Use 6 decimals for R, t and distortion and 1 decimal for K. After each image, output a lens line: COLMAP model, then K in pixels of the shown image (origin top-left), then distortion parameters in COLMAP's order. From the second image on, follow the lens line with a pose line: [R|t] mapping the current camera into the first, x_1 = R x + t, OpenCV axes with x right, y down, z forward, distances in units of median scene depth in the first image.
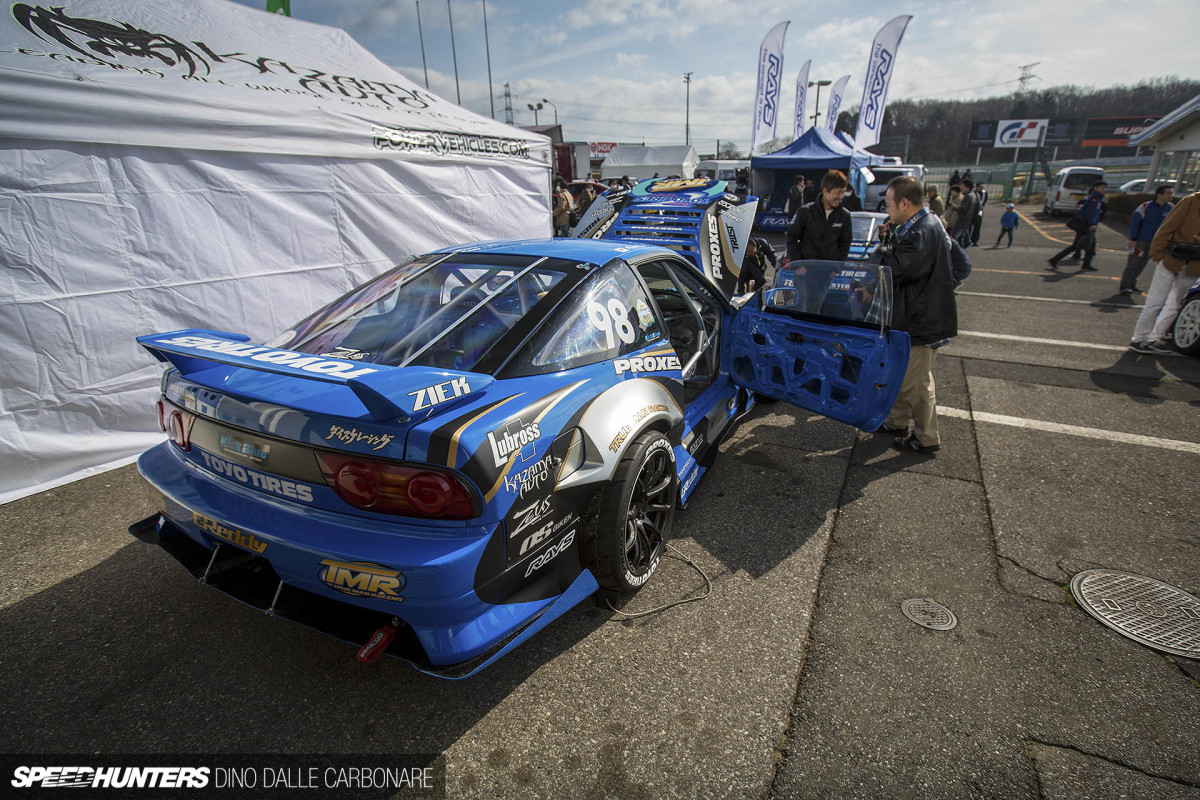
lens RADIAL K [[540.9, 0, 600.0], [0, 540.9, 400.0], [0, 0, 1]] dist [-0.017433, 0.000234]
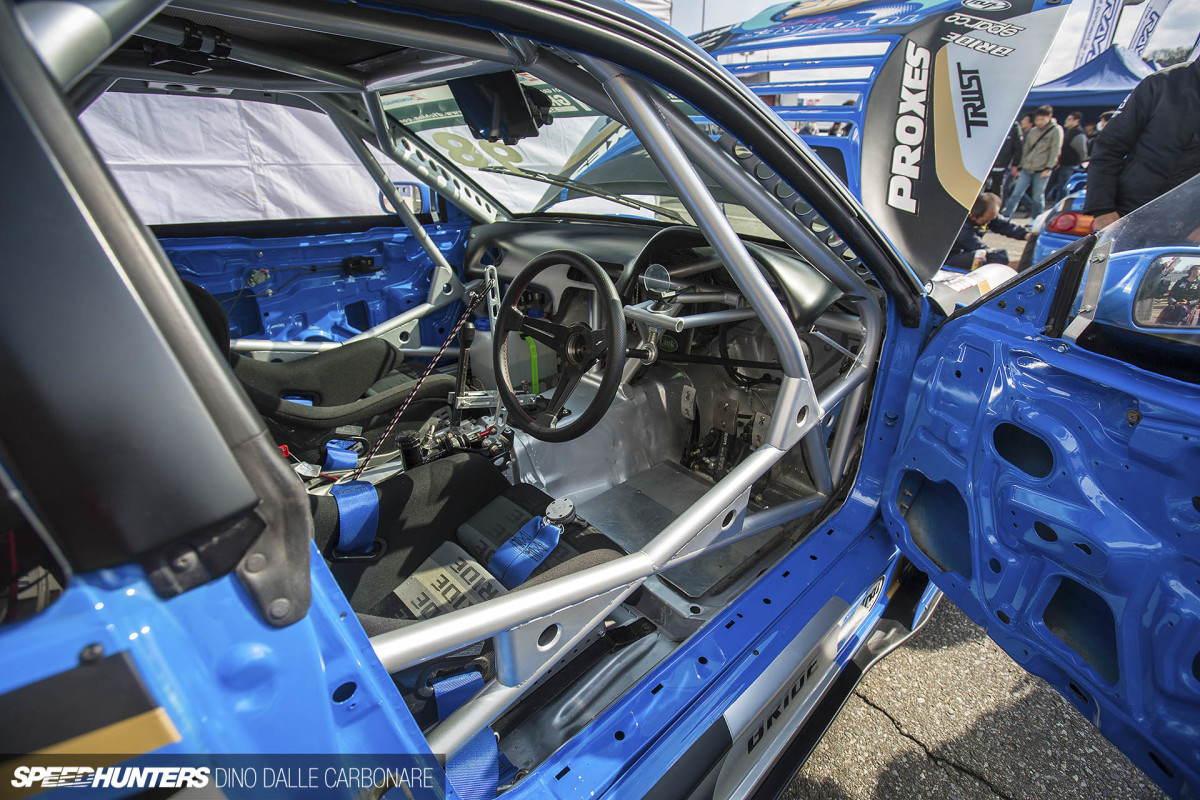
lens RADIAL K [[540.9, 0, 600.0], [0, 540.9, 400.0], [0, 0, 1]] dist [-0.017433, 0.000234]
pose [[0.945213, 0.158030, -0.285655, 0.150618], [-0.135782, 0.986056, 0.096212, -0.111714], [0.296877, -0.052154, 0.953491, 0.599883]]
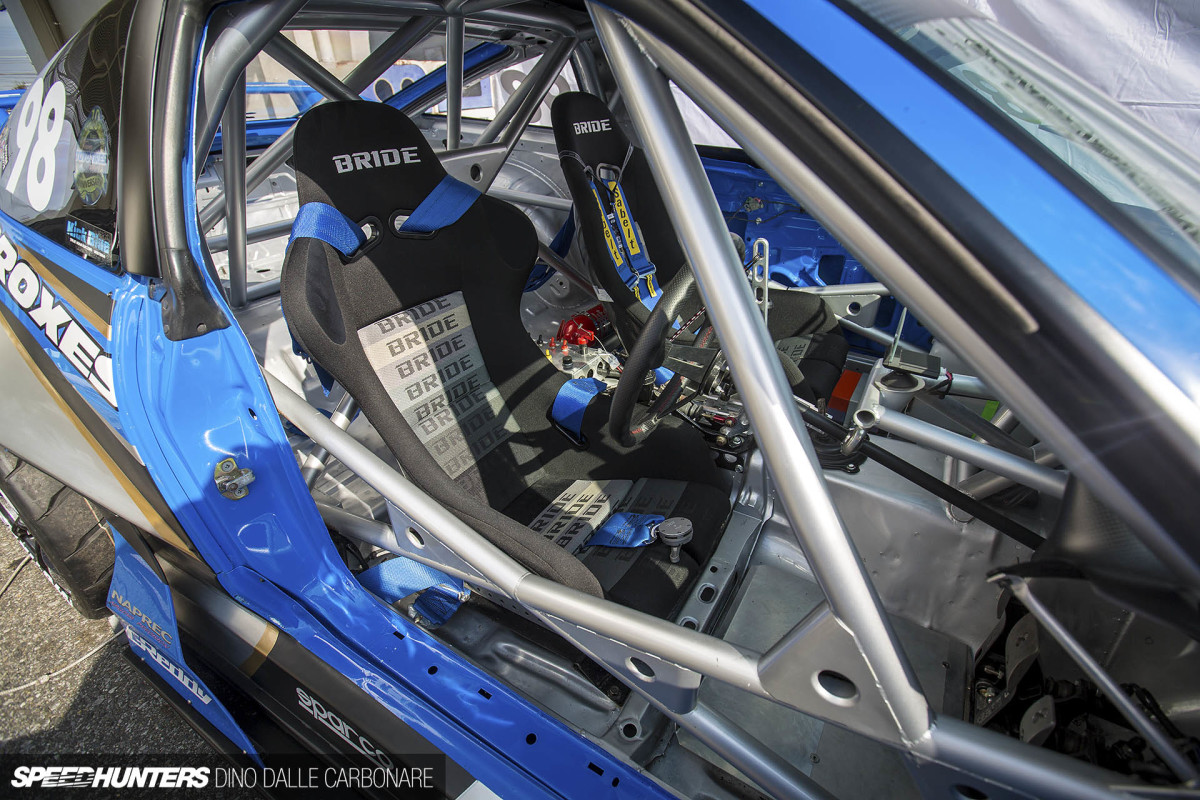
lens RADIAL K [[540.9, 0, 600.0], [0, 540.9, 400.0], [0, 0, 1]] dist [-0.017433, 0.000234]
pose [[-0.047056, 0.532543, -0.845094, 0.240877], [-0.346498, 0.784798, 0.513840, -0.187785], [0.936870, 0.317002, 0.147595, 0.784595]]
